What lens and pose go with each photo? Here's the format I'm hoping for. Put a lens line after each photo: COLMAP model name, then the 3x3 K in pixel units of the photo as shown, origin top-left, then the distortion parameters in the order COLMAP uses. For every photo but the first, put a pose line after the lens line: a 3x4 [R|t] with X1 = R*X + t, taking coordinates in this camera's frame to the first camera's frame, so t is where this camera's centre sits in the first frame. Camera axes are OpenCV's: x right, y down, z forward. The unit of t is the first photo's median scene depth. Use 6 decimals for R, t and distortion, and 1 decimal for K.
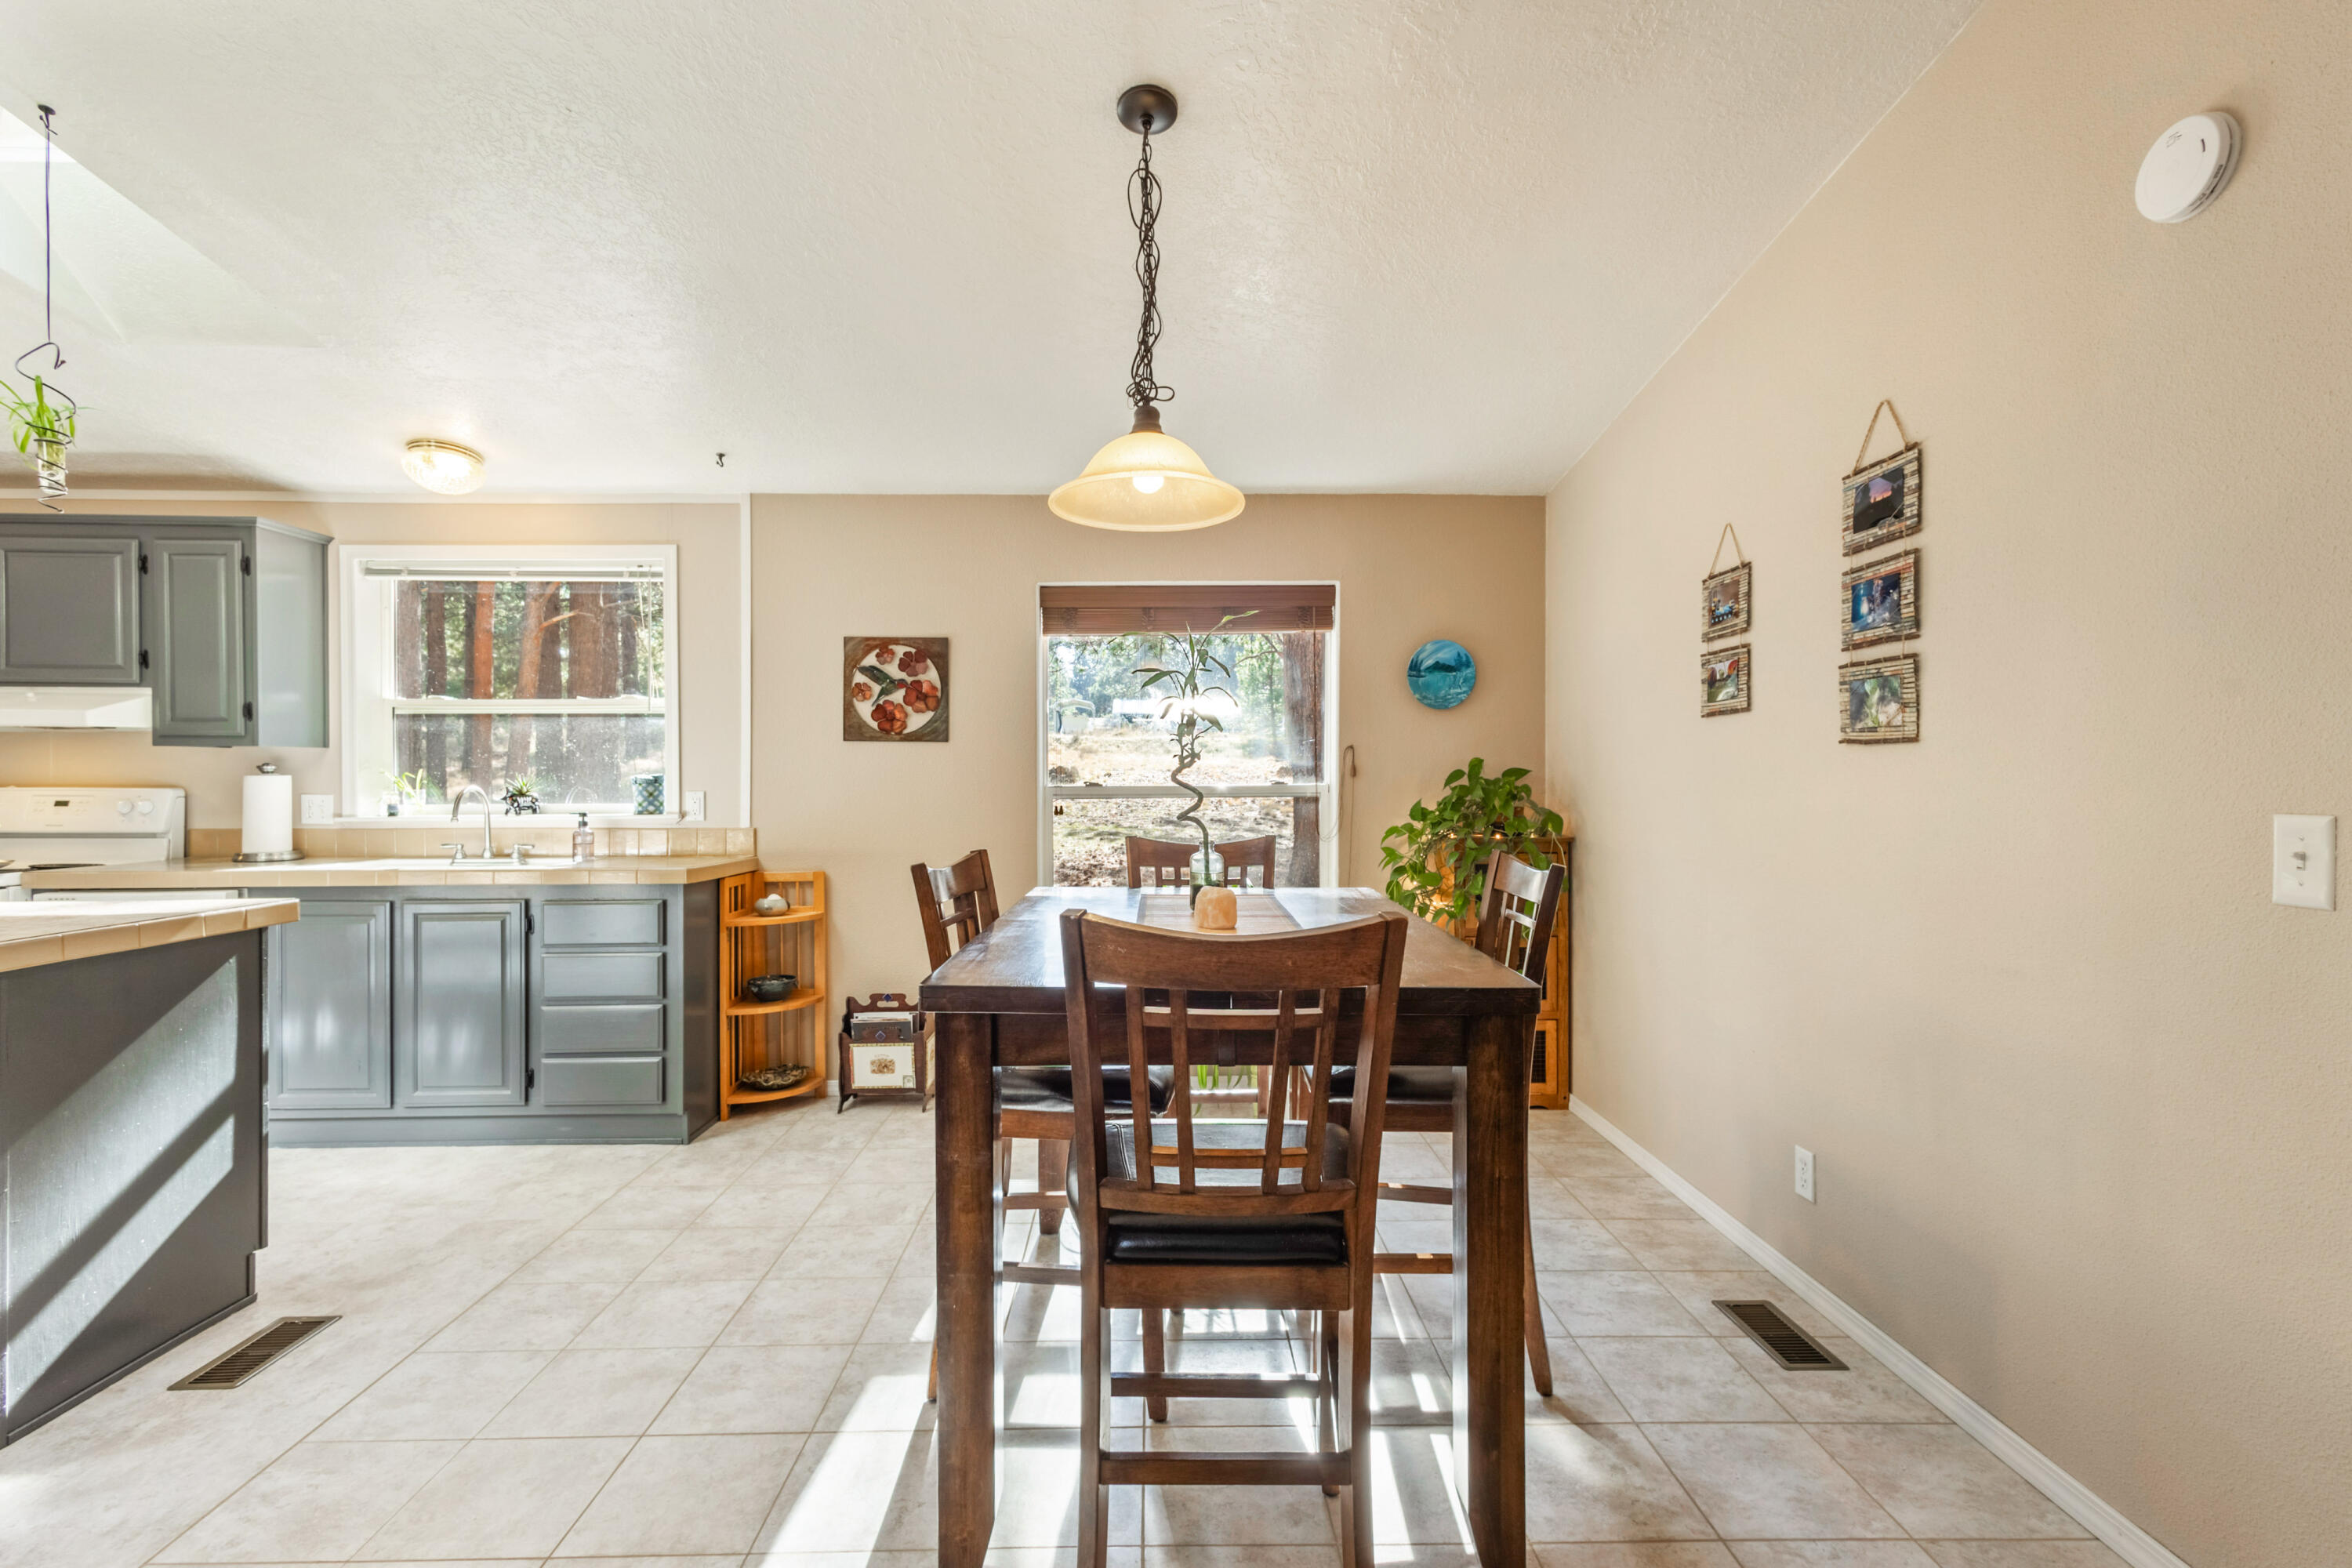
lens RADIAL K [[1073.5, 0, 1171.0], [0, 1073.5, 782.8], [0, 0, 1]] dist [0.000735, -0.000100]
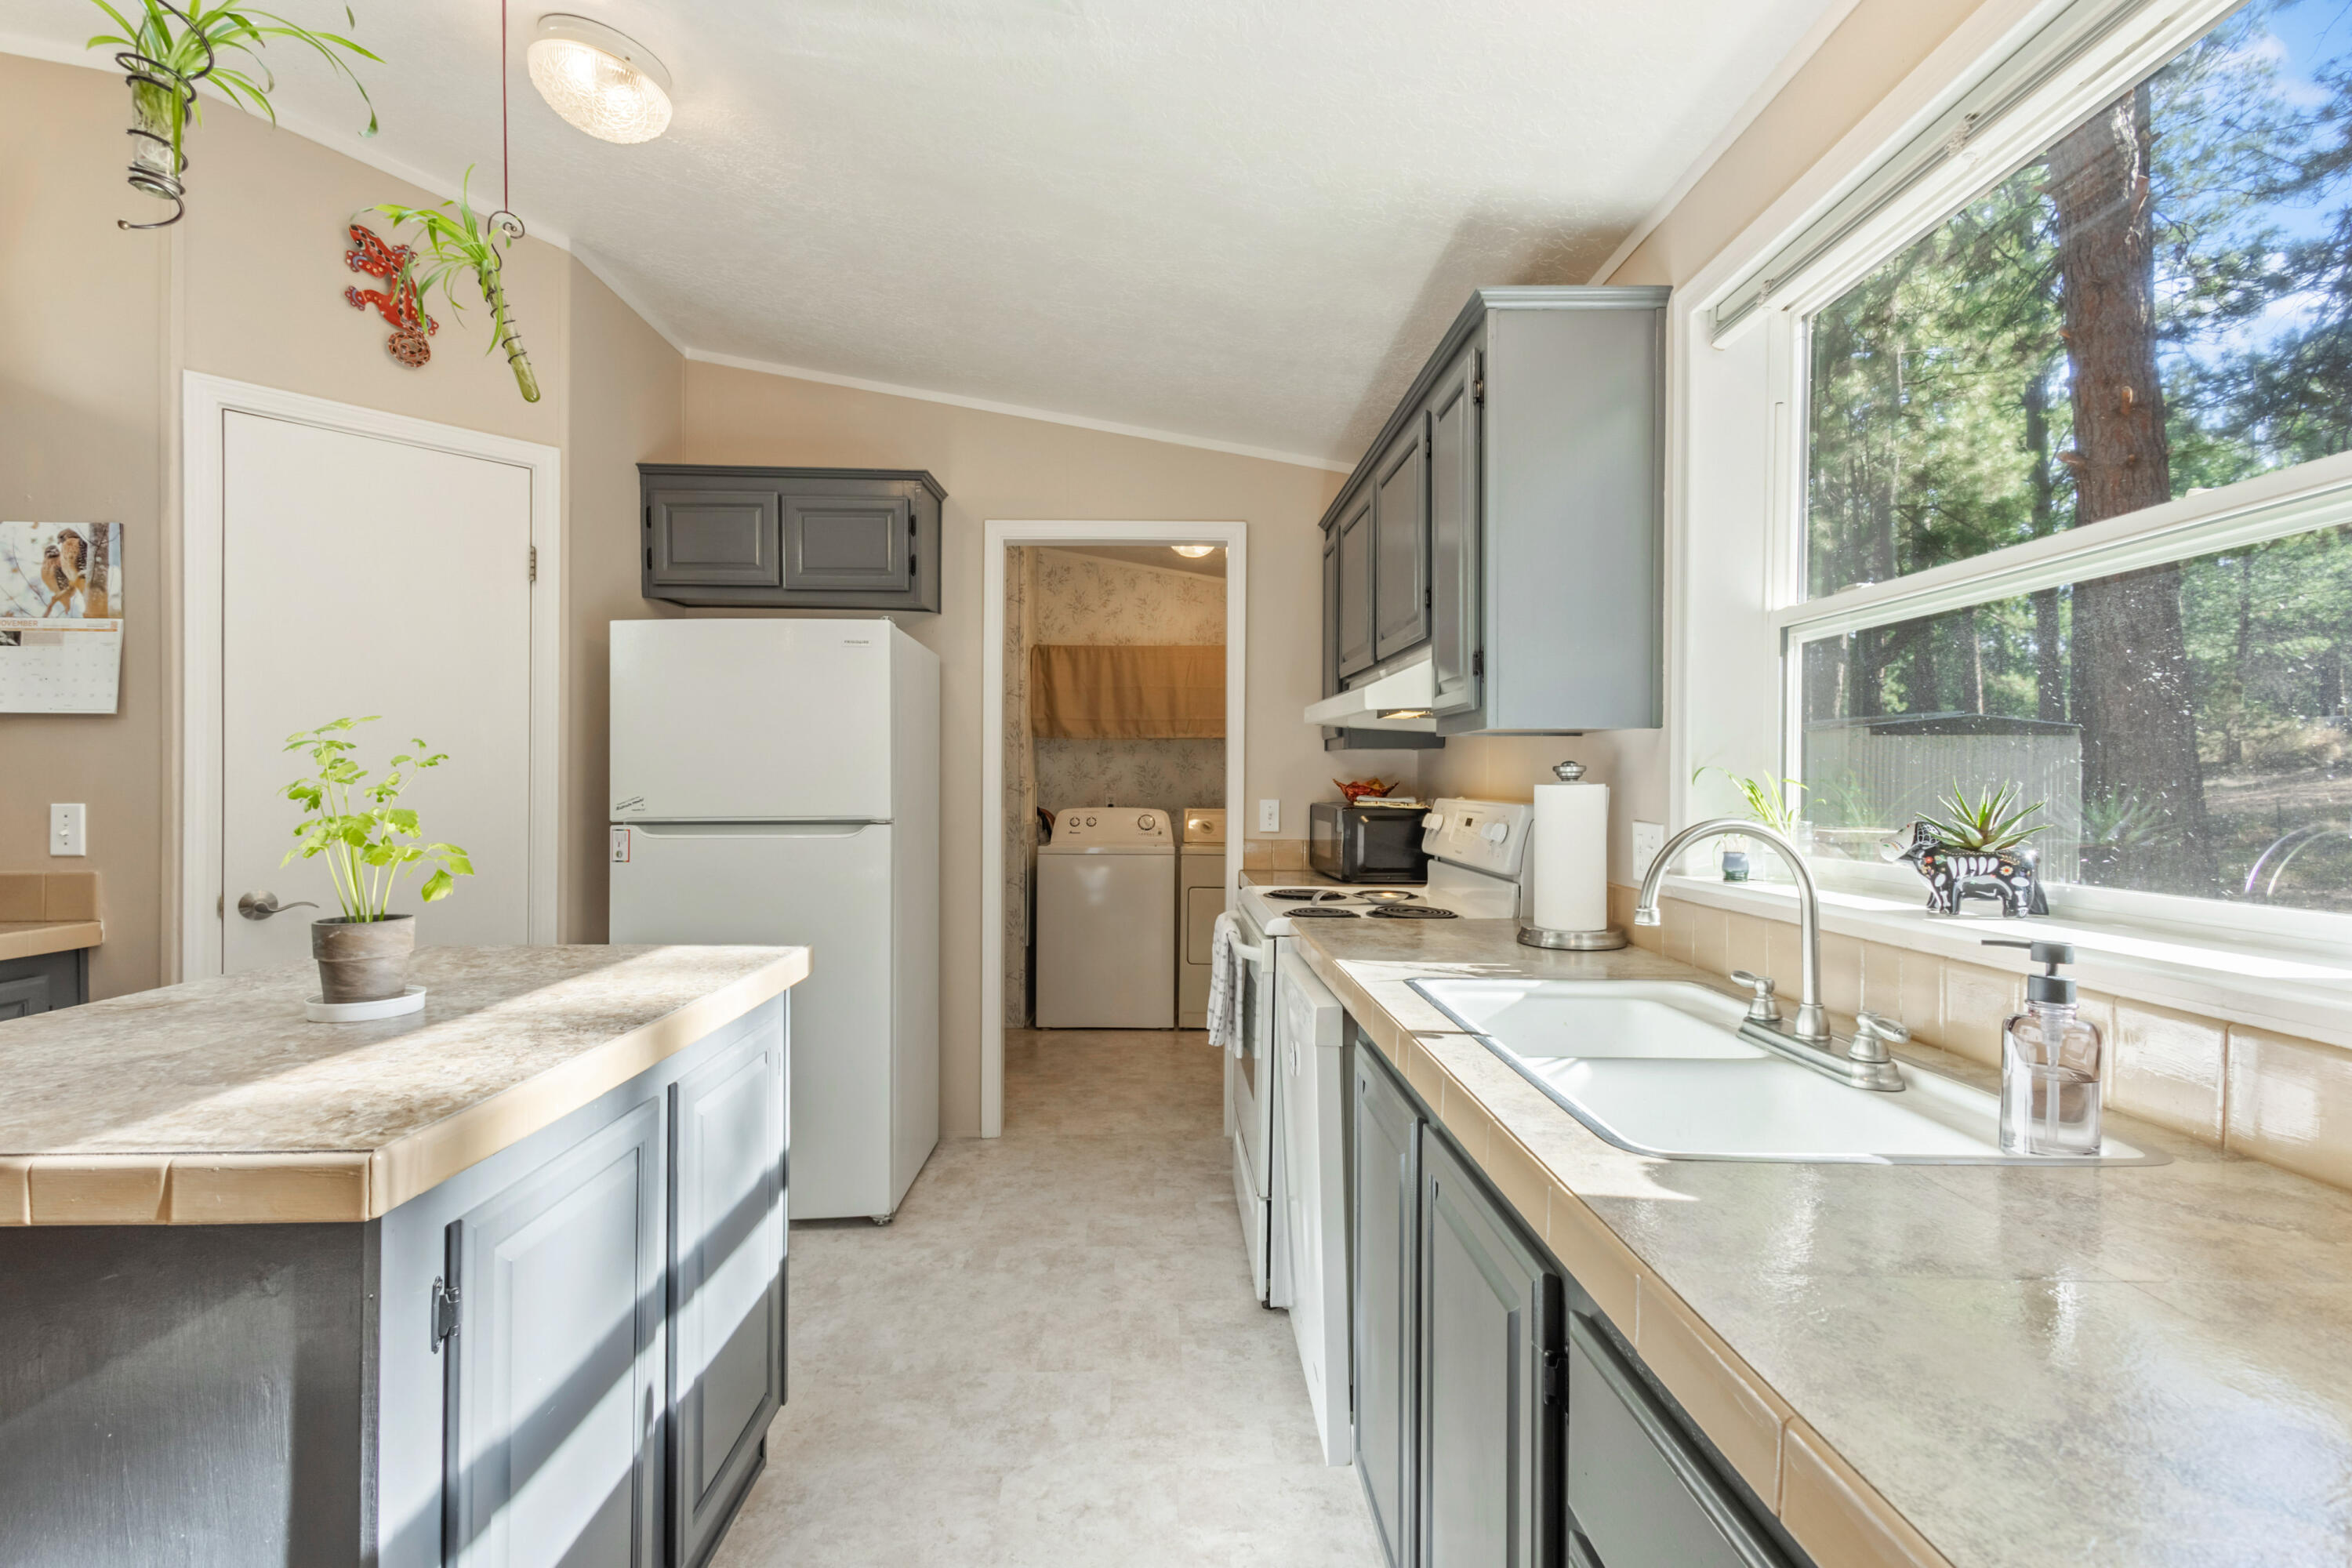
lens RADIAL K [[1073.5, 0, 1171.6], [0, 1073.5, 785.1], [0, 0, 1]] dist [0.000735, -0.000100]
pose [[-0.013569, -0.000949, -0.999907, -0.303219], [-0.005068, 0.999987, -0.000880, -0.004914], [0.999895, 0.005056, -0.013574, 0.787161]]
